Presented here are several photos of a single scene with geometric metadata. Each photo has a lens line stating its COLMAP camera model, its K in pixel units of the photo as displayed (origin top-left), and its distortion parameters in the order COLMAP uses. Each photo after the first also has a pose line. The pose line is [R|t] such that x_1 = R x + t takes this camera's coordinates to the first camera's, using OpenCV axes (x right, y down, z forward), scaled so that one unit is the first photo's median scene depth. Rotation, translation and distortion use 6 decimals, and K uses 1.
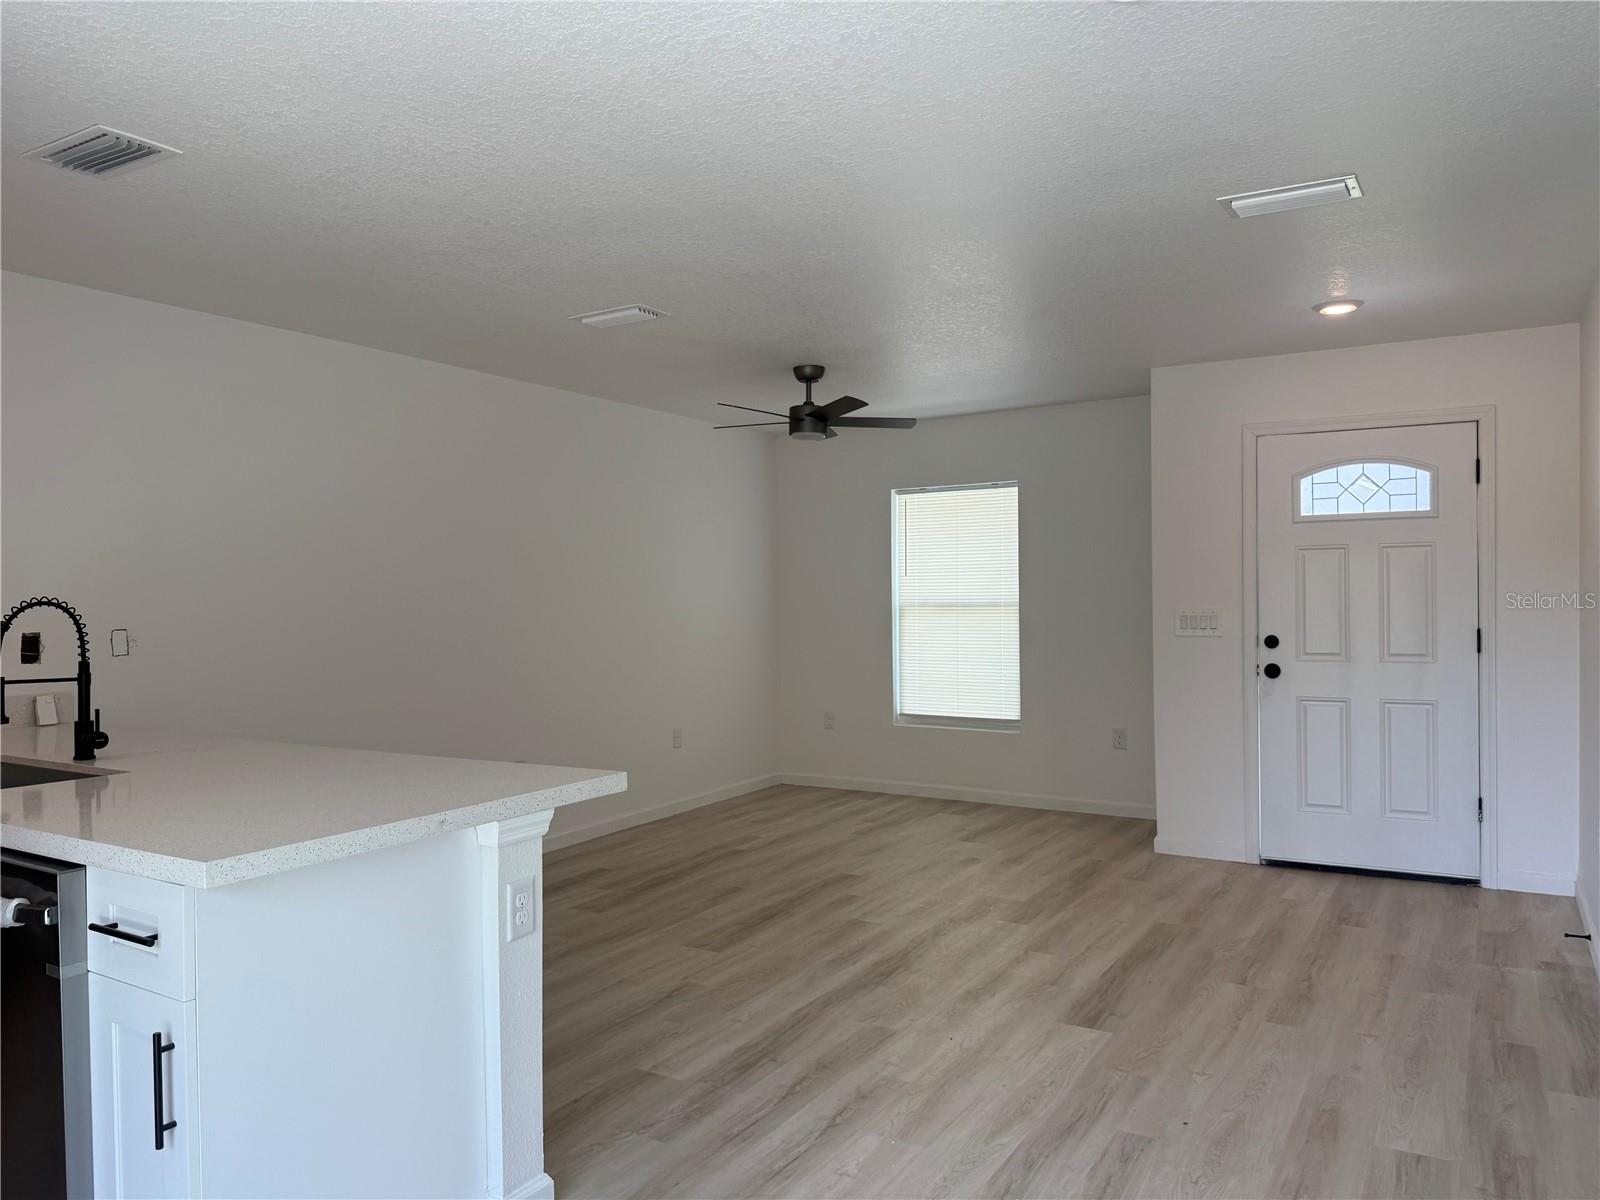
lens RADIAL K [[1134.2, 0, 796.4], [0, 1134.2, 596.7], [0, 0, 1]] dist [0.049479, -0.059320]
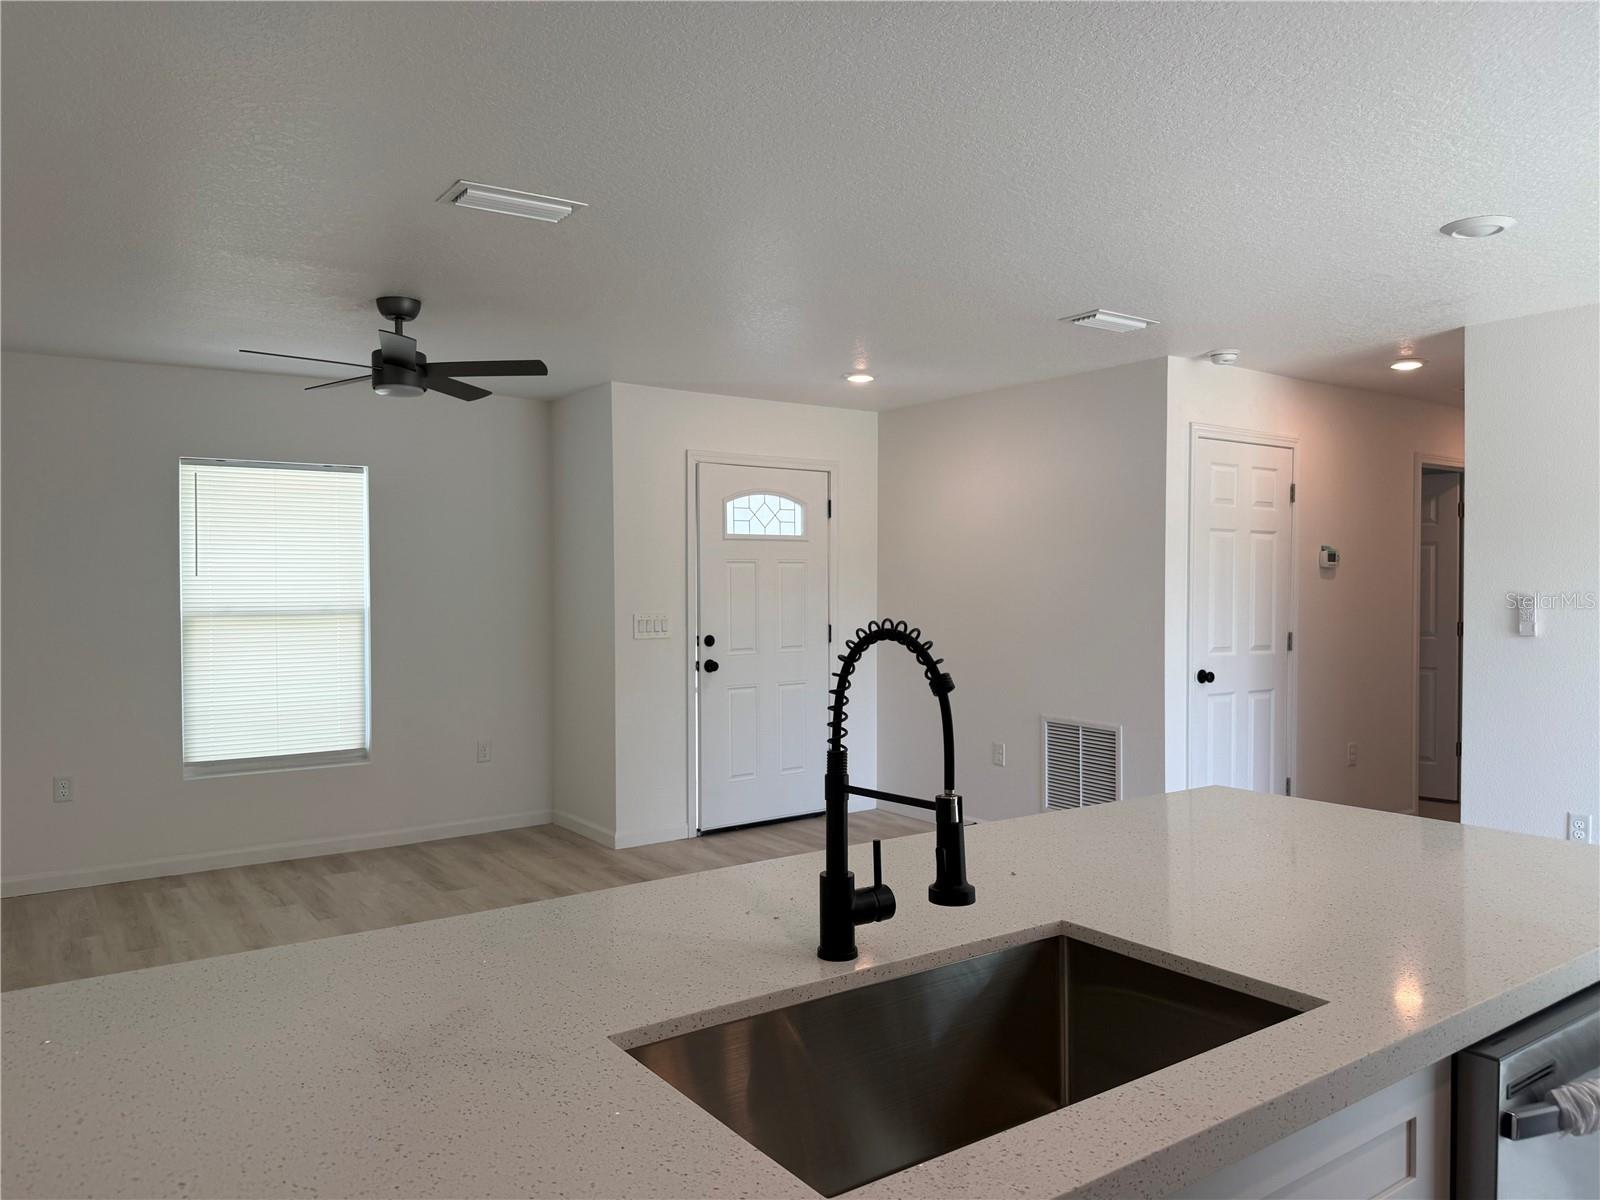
lens RADIAL K [[1134.2, 0, 790.1], [0, 1134.2, 608.9], [0, 0, 1]] dist [0.049479, -0.059320]
pose [[0.368105, -0.012325, 0.929703, -0.622554], [0.001857, 0.999920, 0.012521, -0.007200], [-0.929782, -0.002882, 0.368098, 0.500372]]
